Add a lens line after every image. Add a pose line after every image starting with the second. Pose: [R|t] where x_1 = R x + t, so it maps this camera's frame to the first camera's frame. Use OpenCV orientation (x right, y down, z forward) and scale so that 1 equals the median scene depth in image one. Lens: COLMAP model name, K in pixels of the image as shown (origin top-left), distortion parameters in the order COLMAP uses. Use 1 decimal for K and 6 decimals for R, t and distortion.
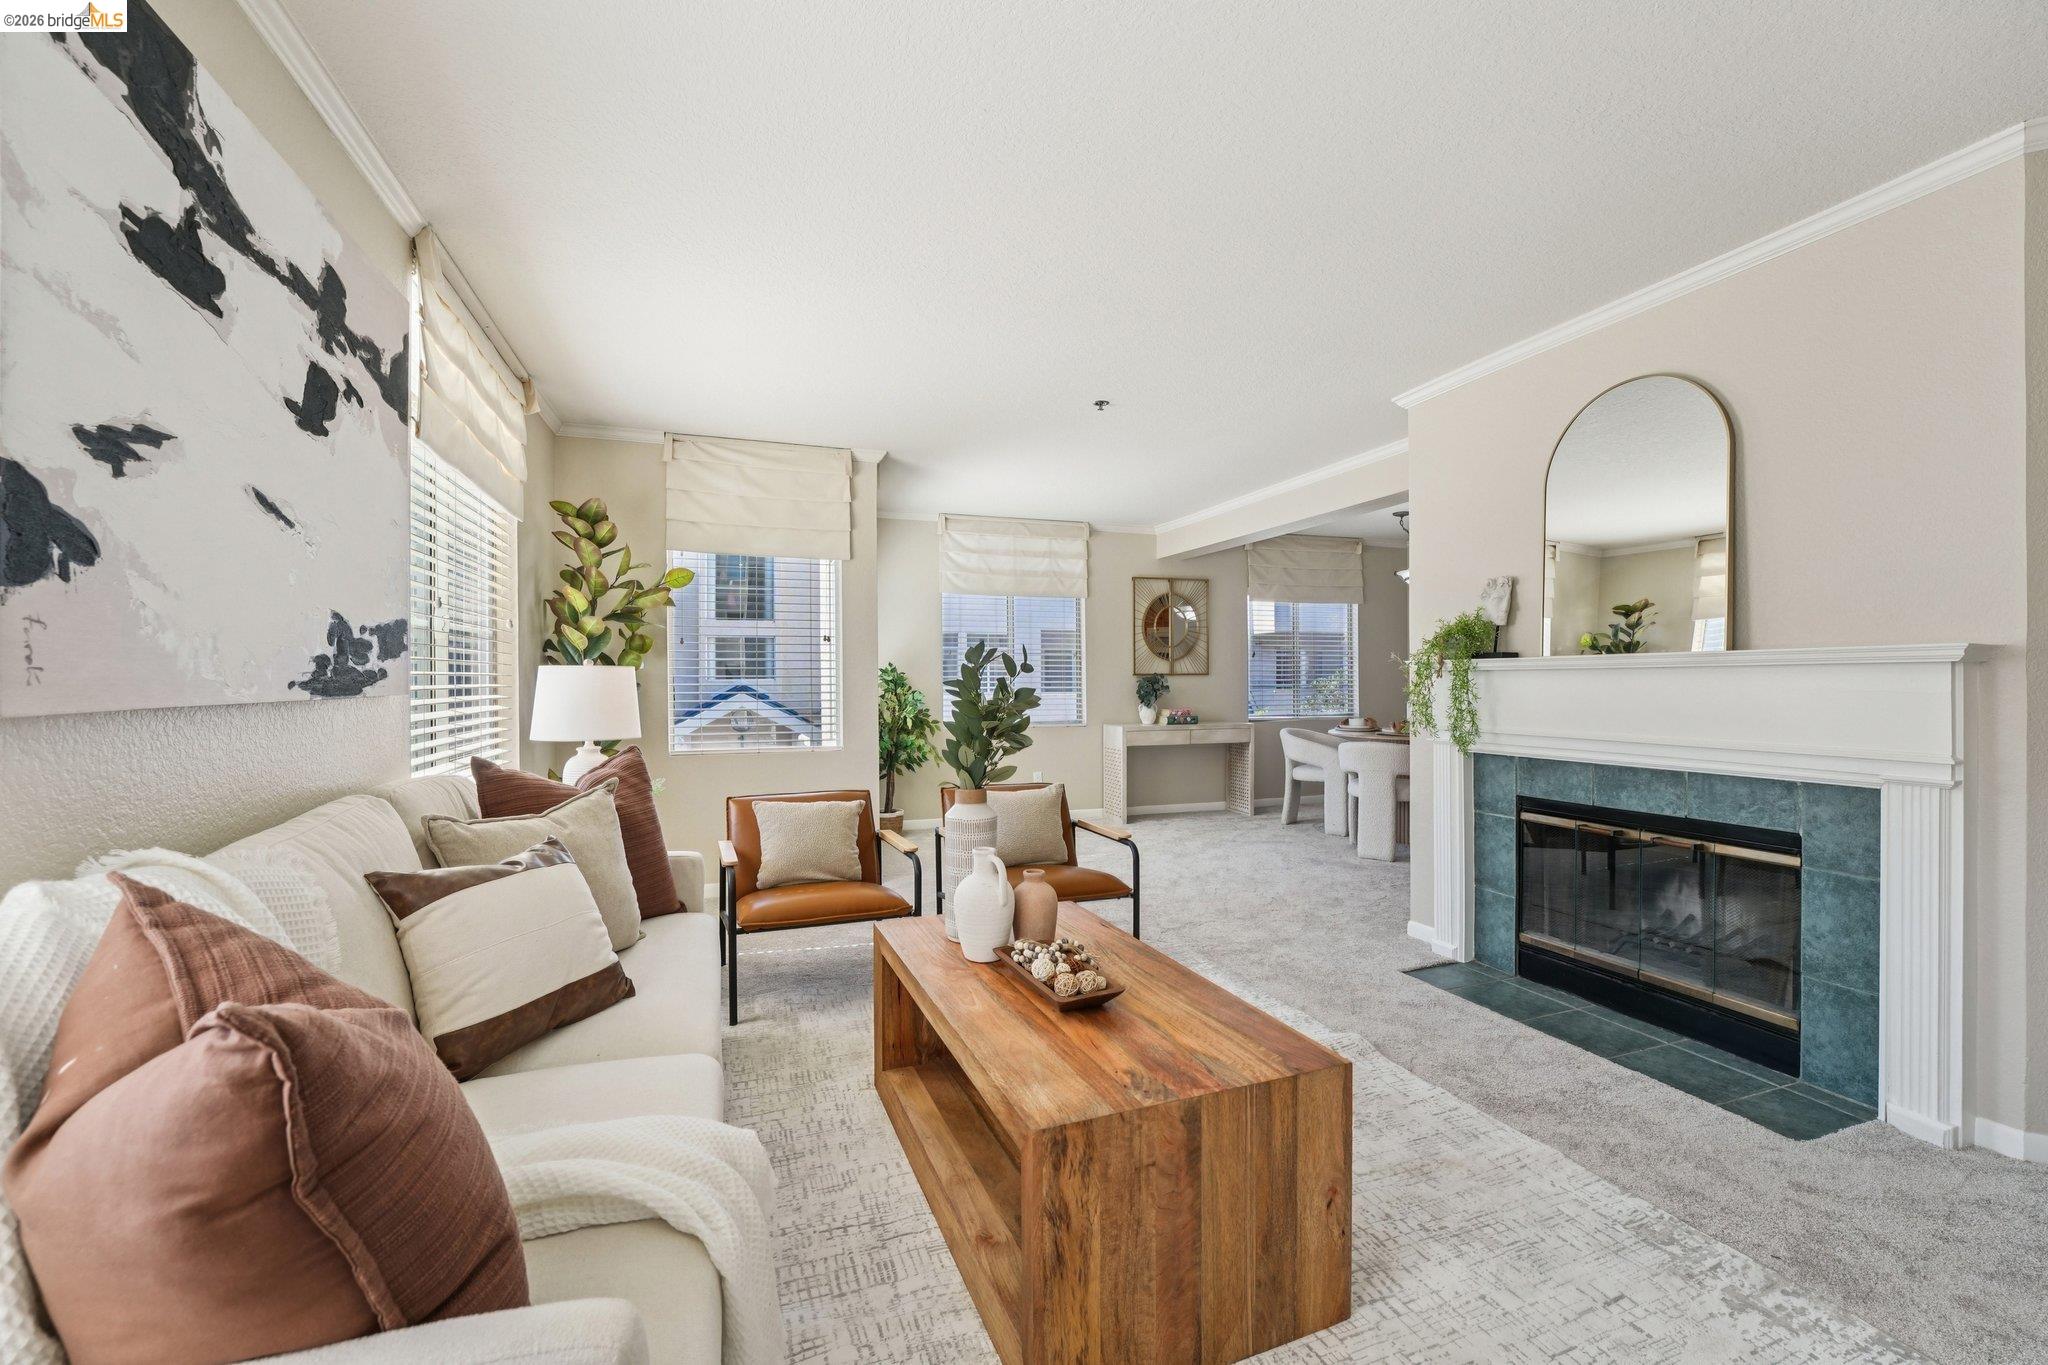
lens RADIAL K [[832.4, 0, 1026.6], [0, 832.4, 669.6], [0, 0, 1]] dist [-0.030567, 0.006249]
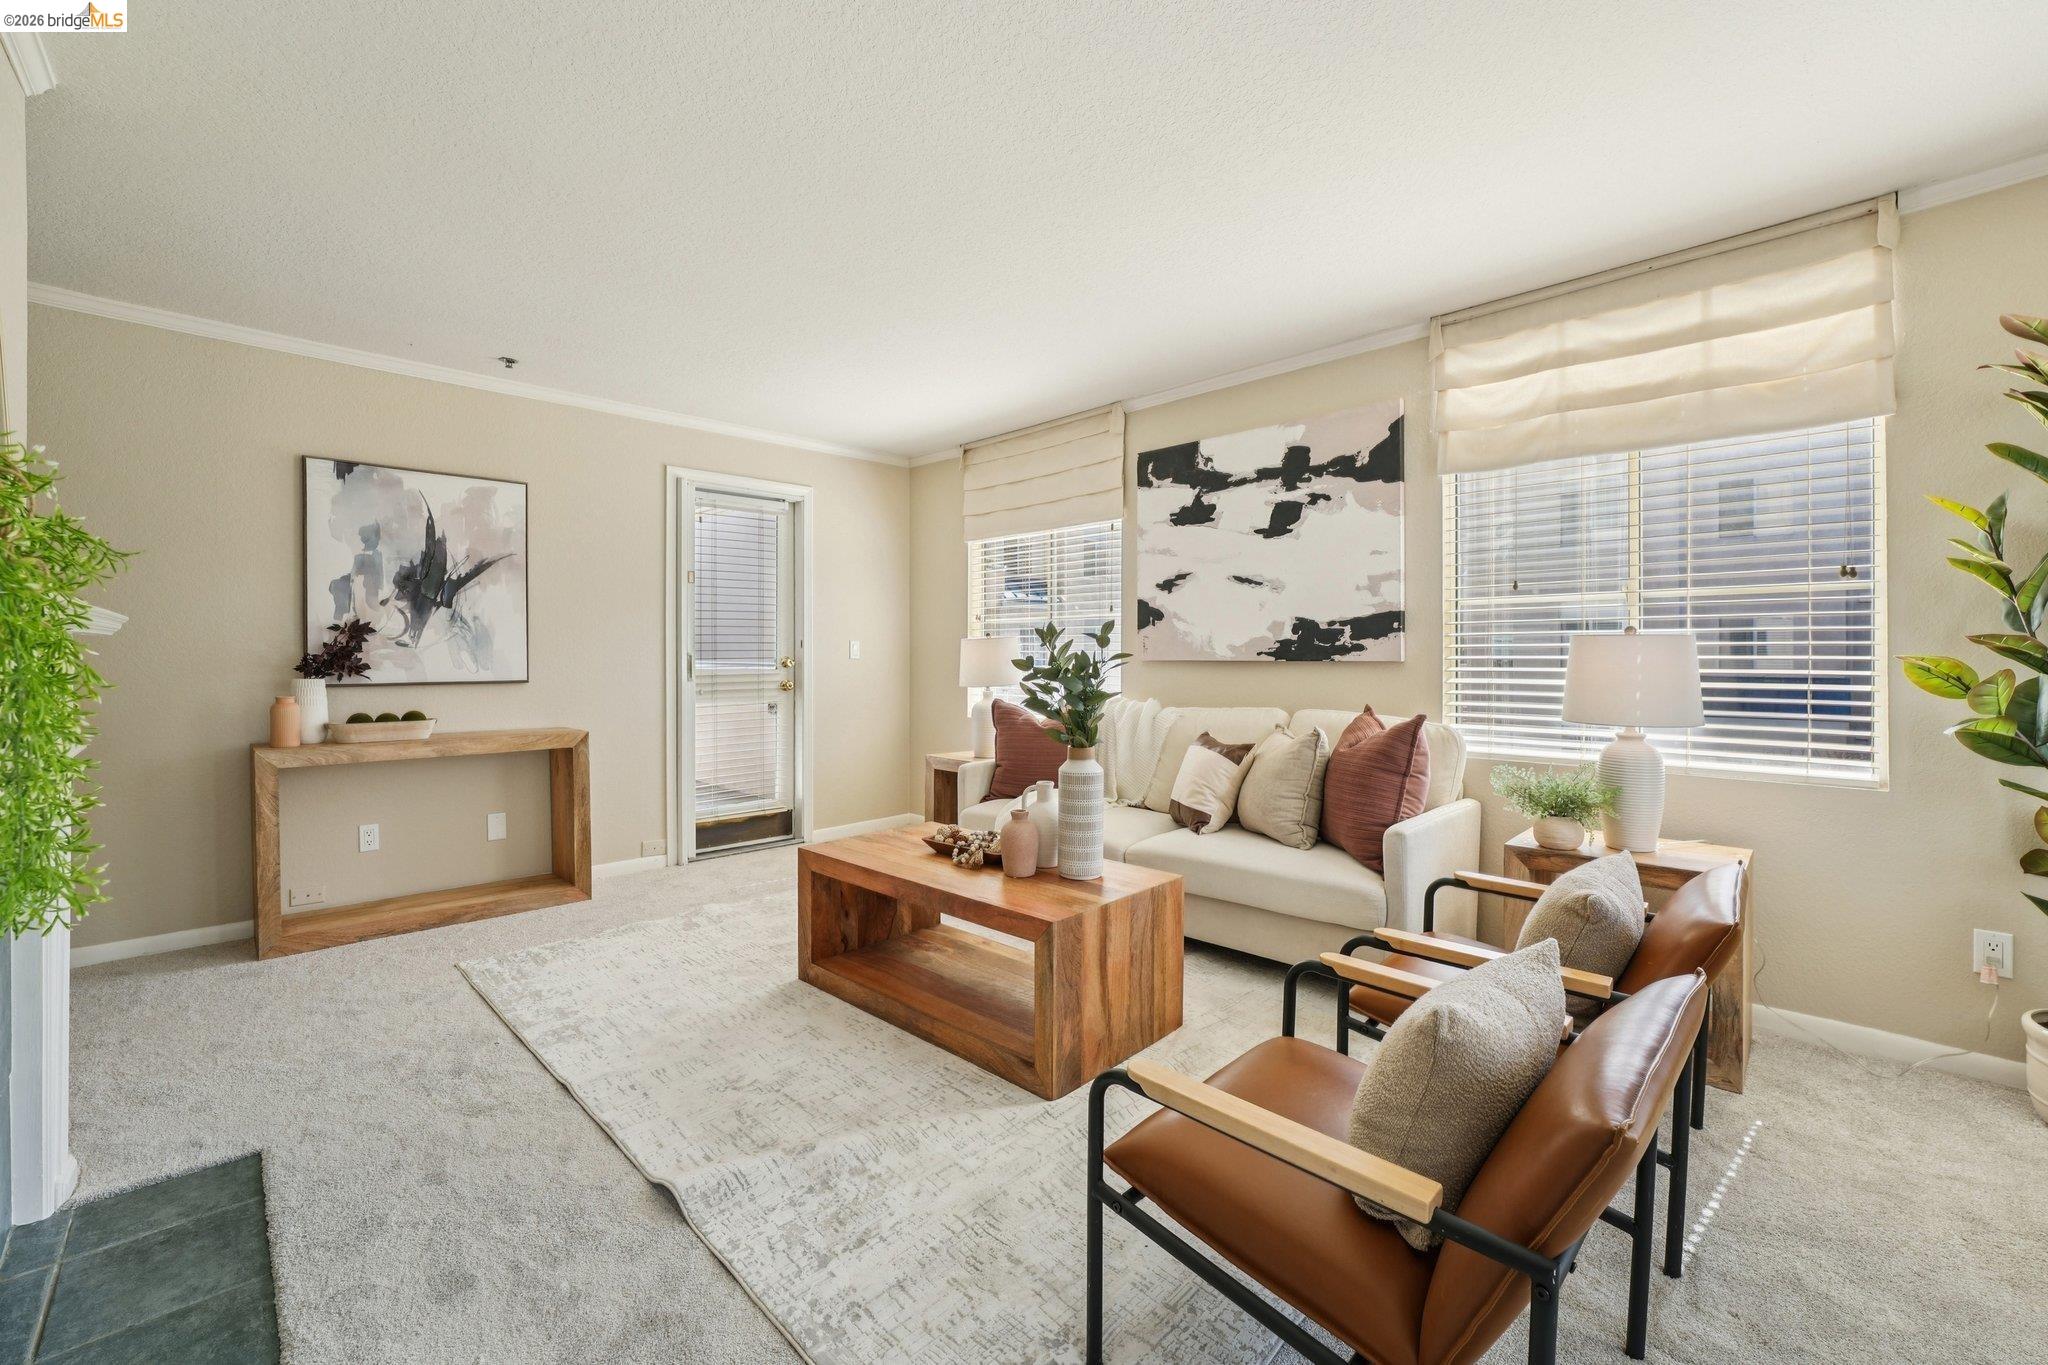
lens RADIAL K [[851.6, 0, 1022.3], [0, 851.6, 665.6], [0, 0, 1]] dist [-0.027038, 0.003740]
pose [[-0.907770, 0.005145, -0.419437, 0.554137], [0.004052, 0.999986, 0.003497, 0.032455], [0.419449, 0.001475, -0.907778, 2.273928]]
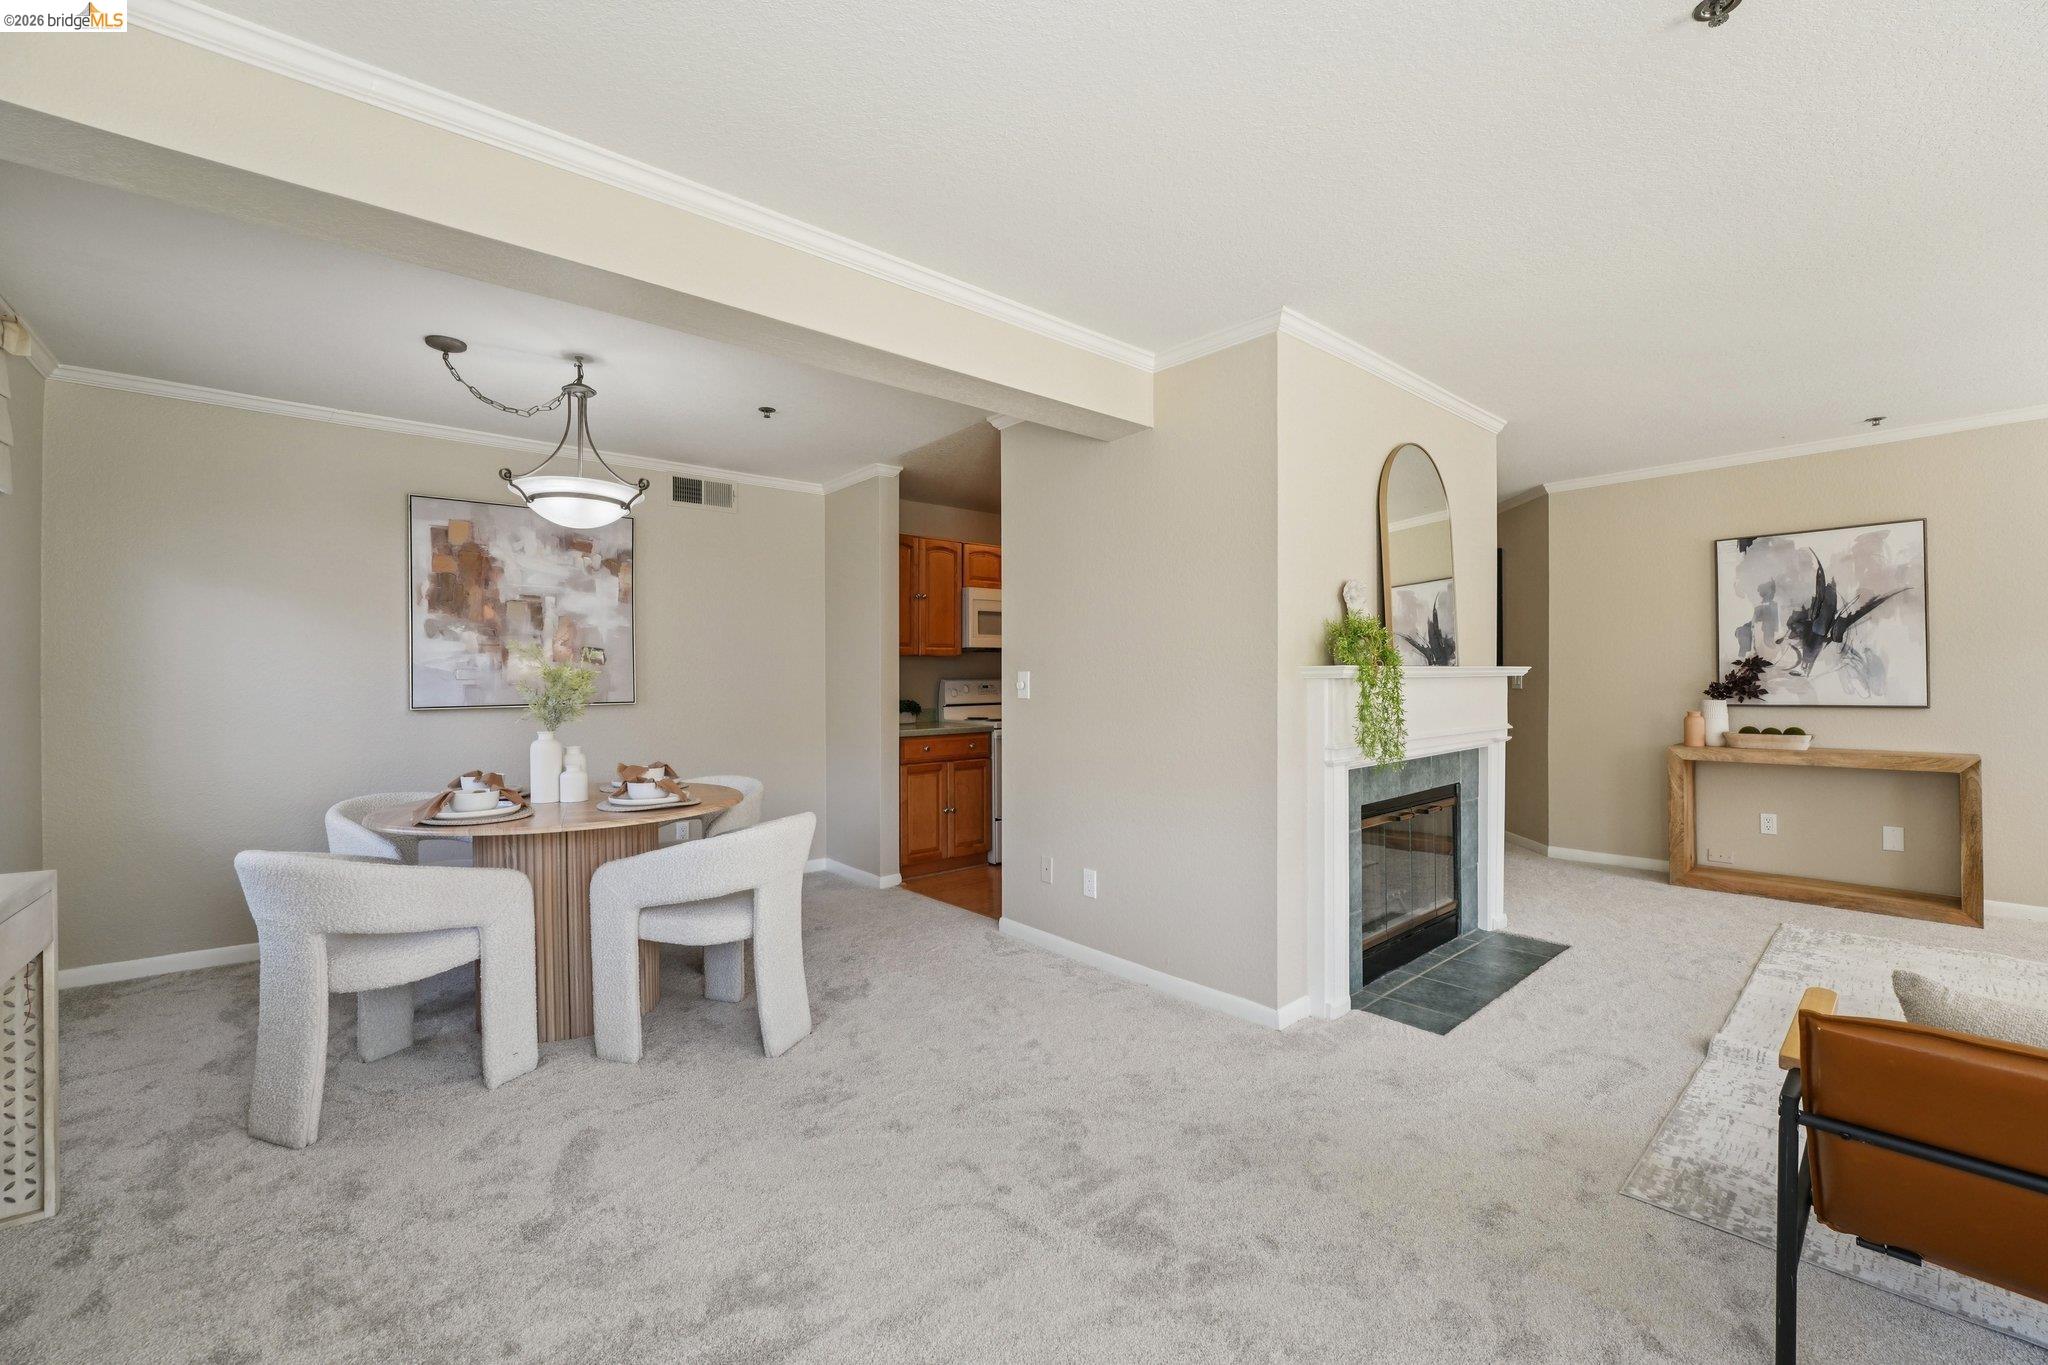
lens RADIAL K [[854.3, 0, 1019.2], [0, 854.3, 640.5], [0, 0, 1]] dist [-0.013011, -0.000091]
pose [[-0.371030, 0.048982, 0.927328, -0.318288], [-0.000436, 0.998599, -0.052921, 0.018845], [-0.928621, -0.020039, -0.370489, 2.845500]]
